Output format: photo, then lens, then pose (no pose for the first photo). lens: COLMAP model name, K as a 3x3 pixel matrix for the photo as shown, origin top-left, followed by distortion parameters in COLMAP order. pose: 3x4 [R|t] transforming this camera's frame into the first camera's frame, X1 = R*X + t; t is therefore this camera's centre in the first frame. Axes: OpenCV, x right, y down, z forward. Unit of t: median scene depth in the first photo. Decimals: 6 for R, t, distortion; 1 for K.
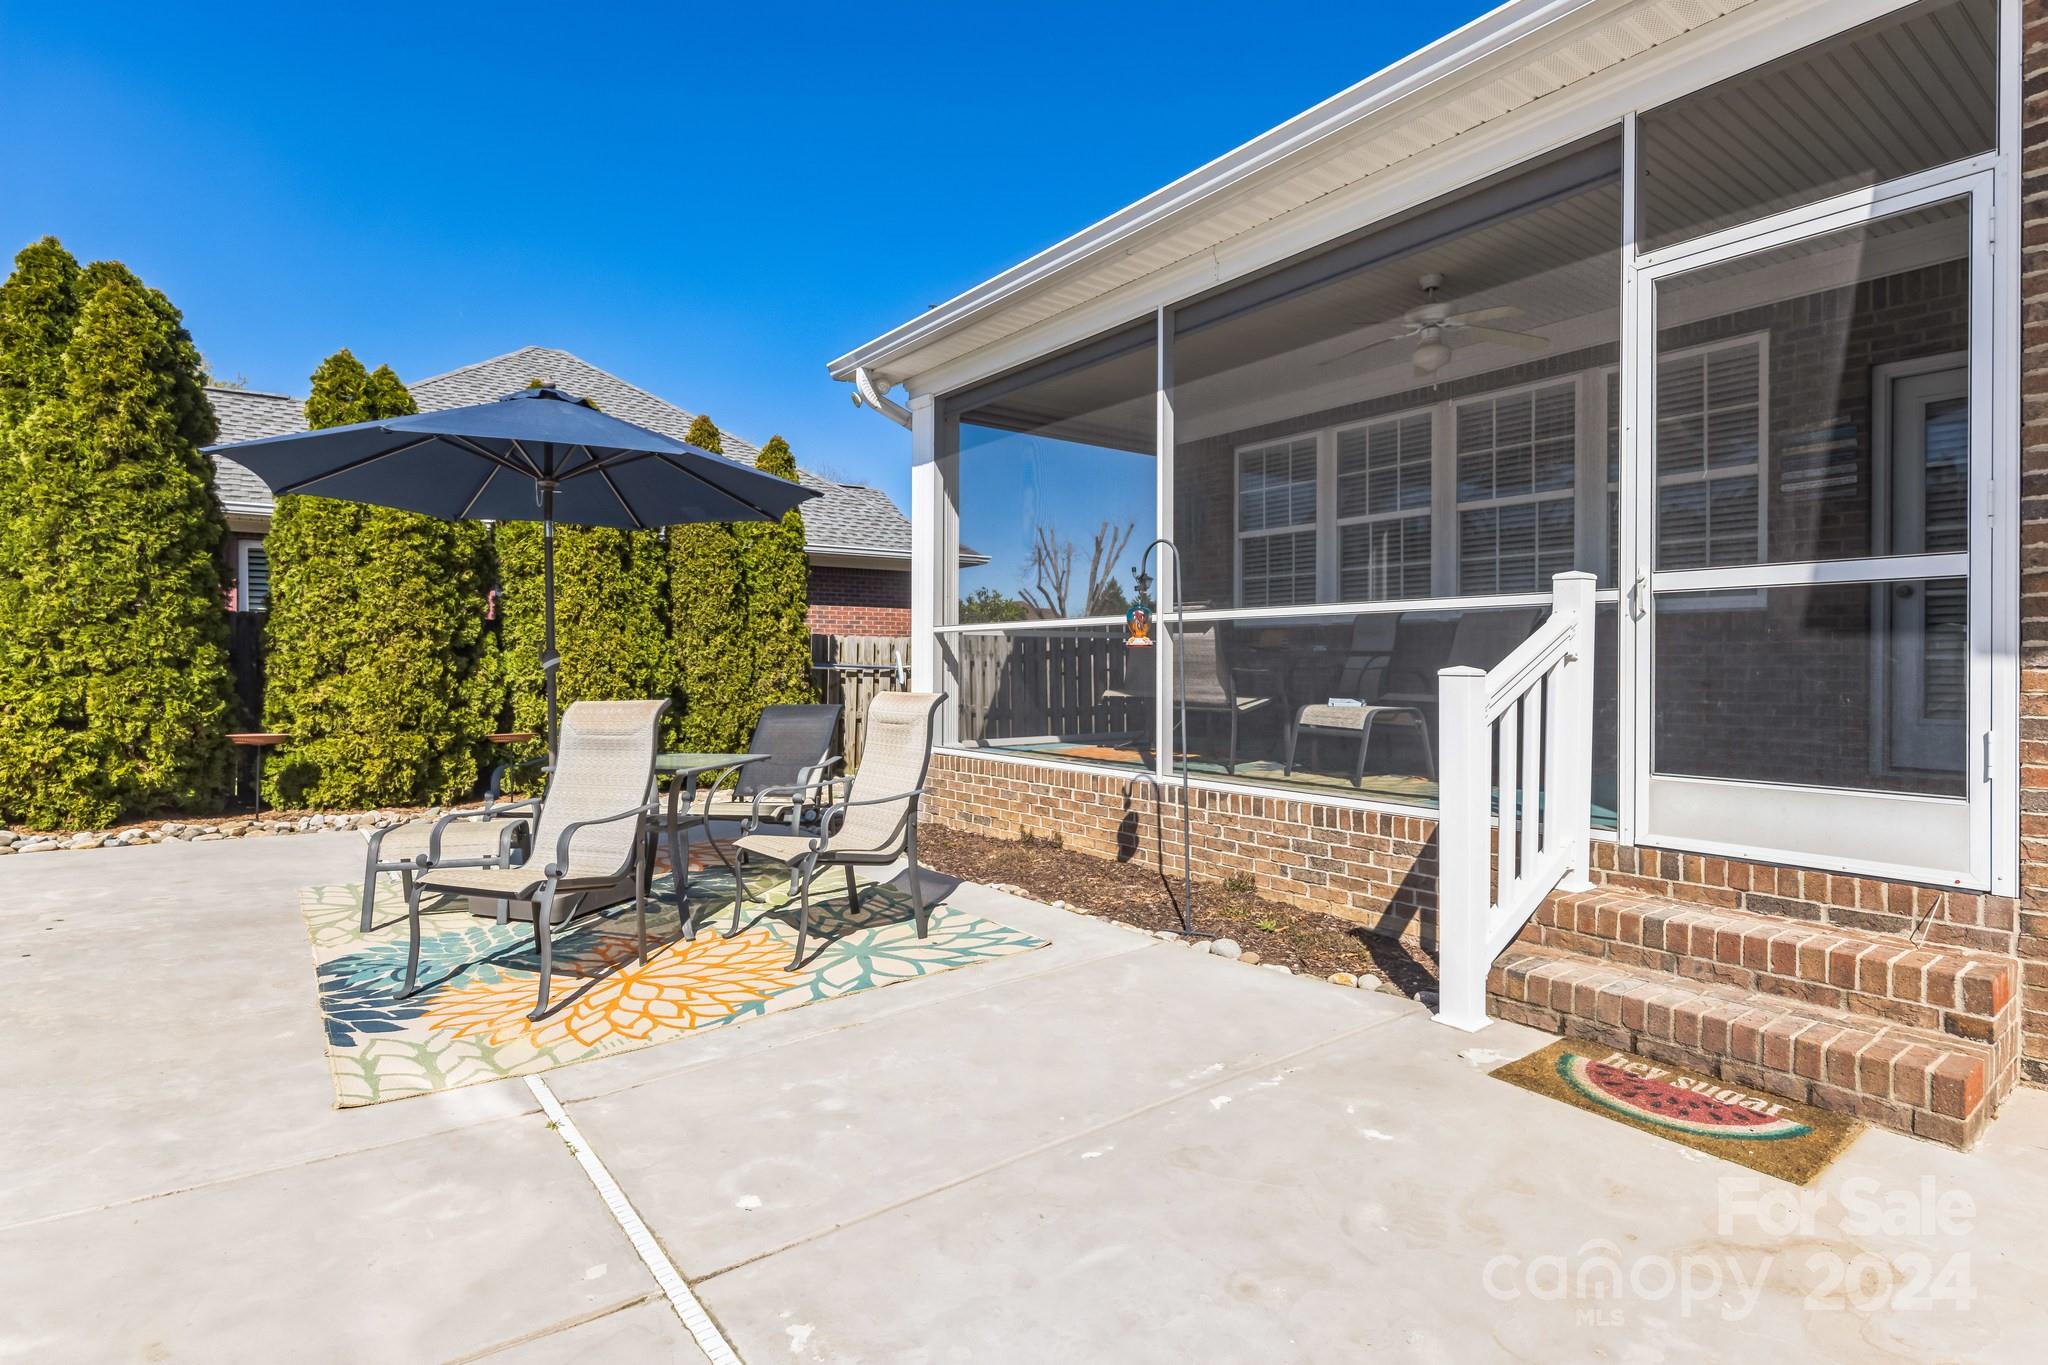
lens RADIAL K [[1000.2, 0, 1017.6], [0, 1000.2, 673.4], [0, 0, 1]] dist [-0.006213, 0.000211]
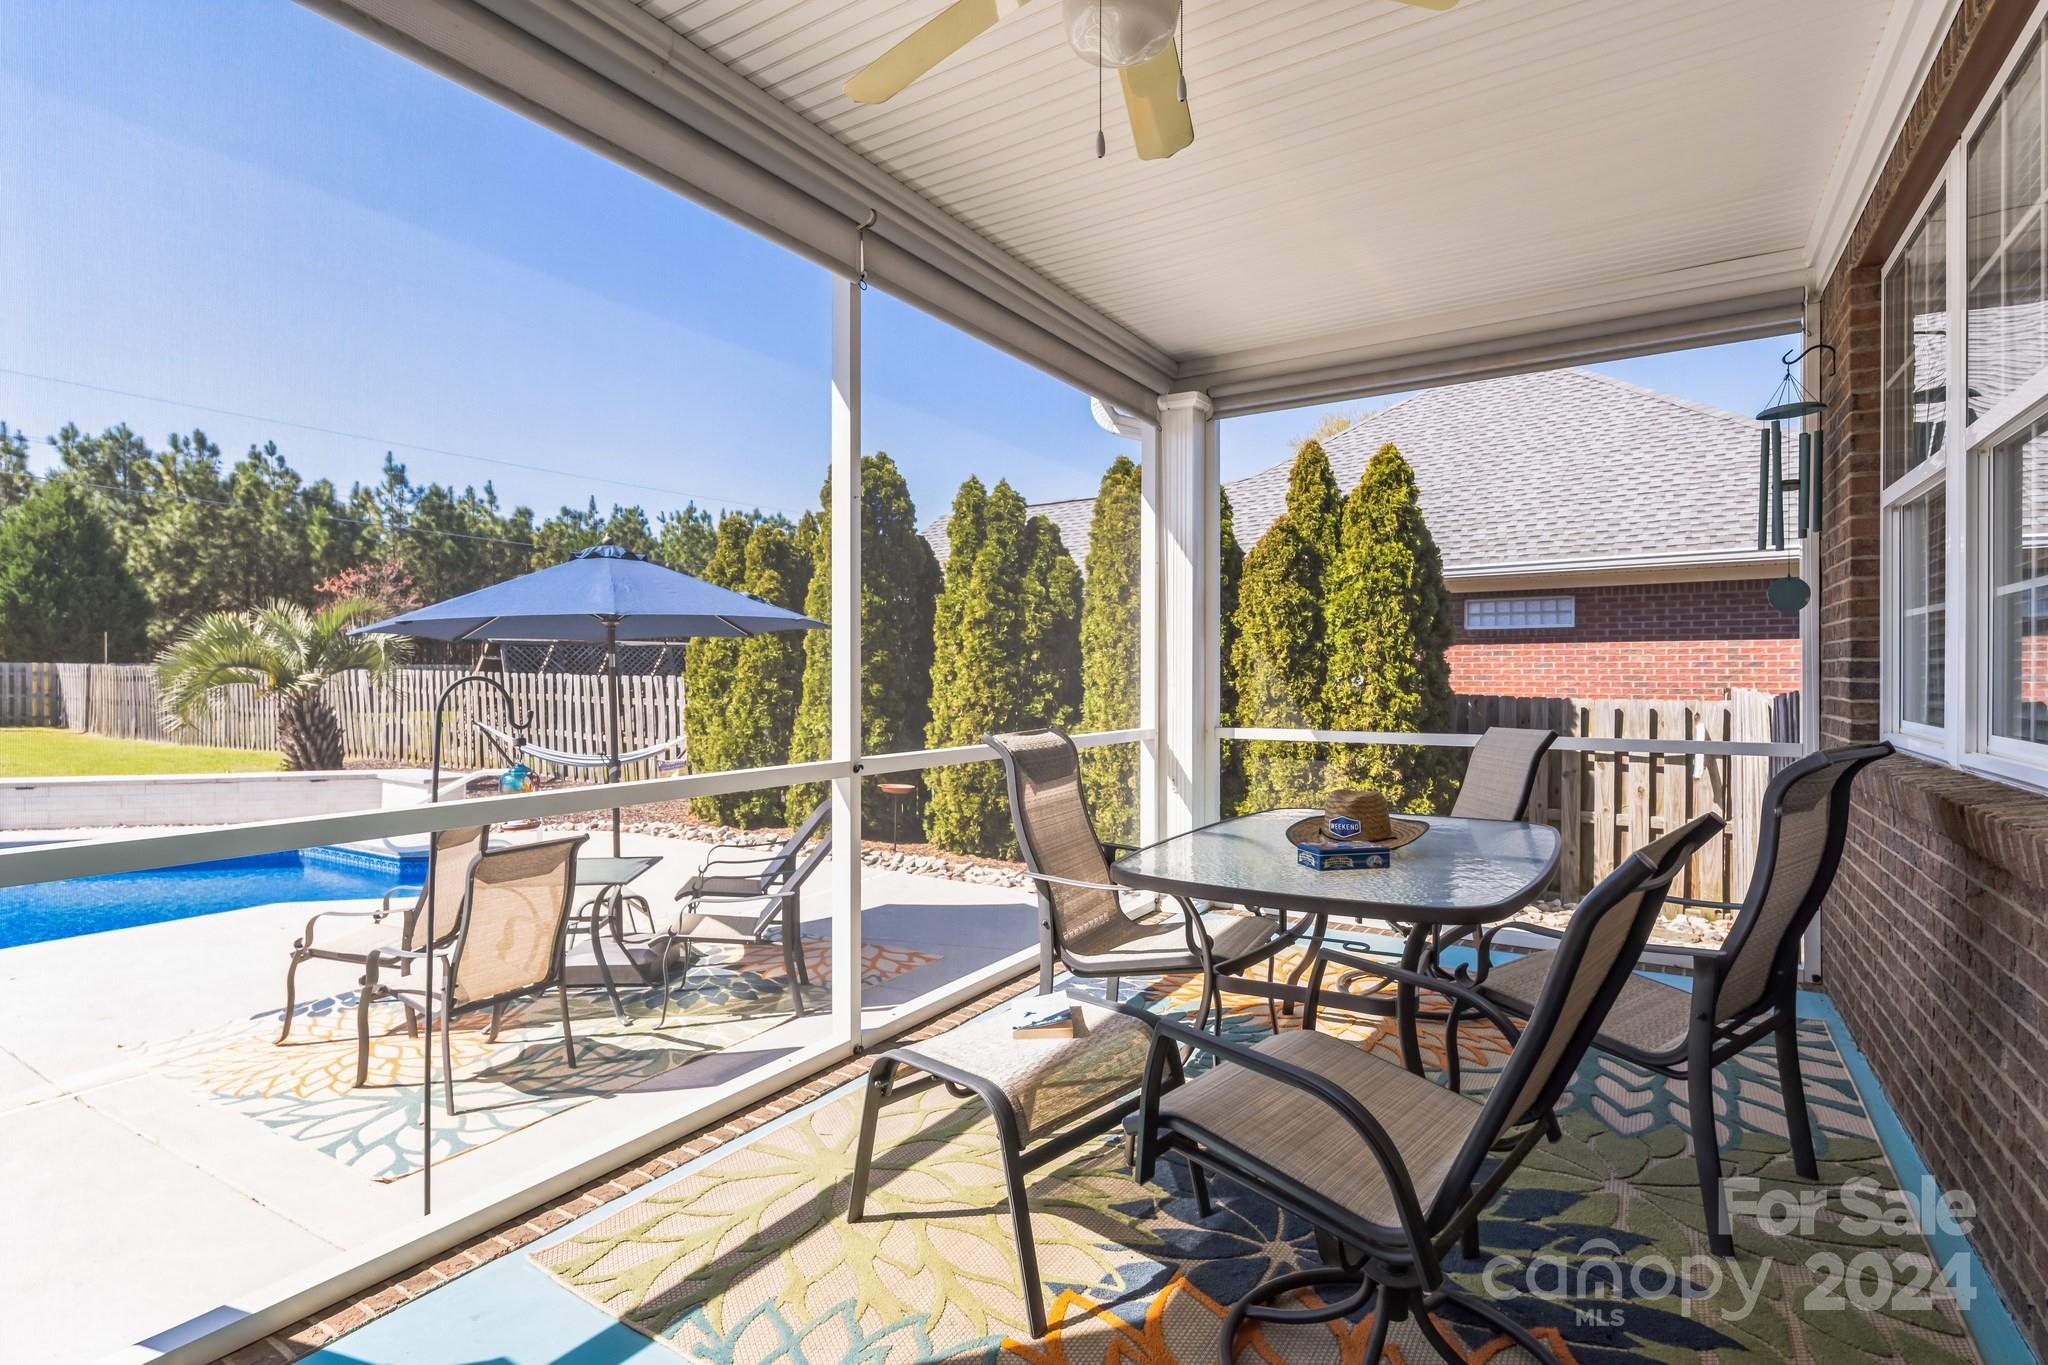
lens RADIAL K [[1000.2, 0, 1019.8], [0, 1000.2, 683.8], [0, 0, 1]] dist [-0.006213, 0.000211]
pose [[0.356265, 0.005982, -0.934366, 0.492203], [-0.009366, 0.999952, 0.002830, -0.071685], [0.934338, 0.007743, 0.356304, 0.606835]]
